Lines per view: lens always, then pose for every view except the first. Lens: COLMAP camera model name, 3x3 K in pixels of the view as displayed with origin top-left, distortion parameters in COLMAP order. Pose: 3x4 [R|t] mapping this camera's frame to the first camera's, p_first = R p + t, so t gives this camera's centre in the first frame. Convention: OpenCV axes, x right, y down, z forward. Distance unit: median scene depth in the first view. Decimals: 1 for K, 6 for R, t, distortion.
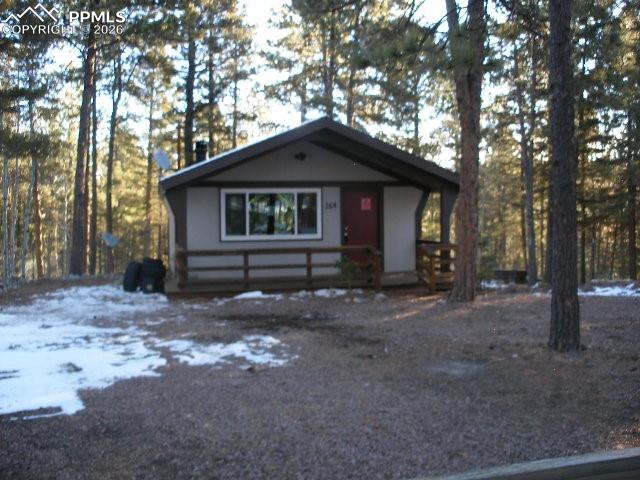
lens RADIAL K [[675.2, 0, 320.0], [0, 675.2, 240.0], [0, 0, 1]] dist [-0.151013, 0.036758]
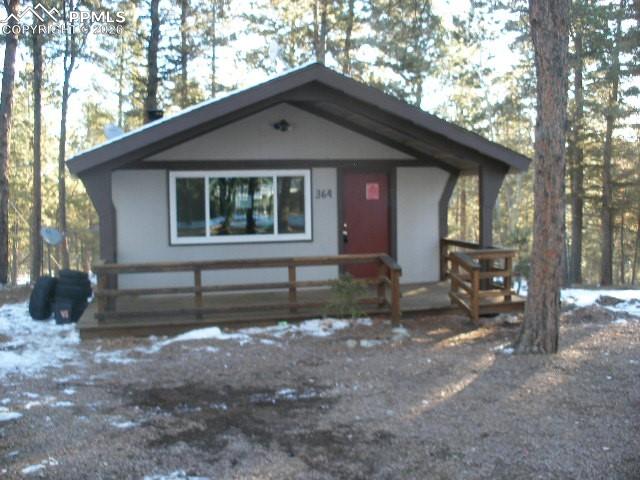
lens RADIAL K [[675.2, 0, 320.0], [0, 675.2, 240.0], [0, 0, 1]] dist [-0.151013, 0.036758]
pose [[0.999914, -0.006607, 0.011342, 0.003518], [0.006314, 0.999652, 0.025622, -0.021095], [-0.011507, -0.025548, 0.999607, 0.293560]]
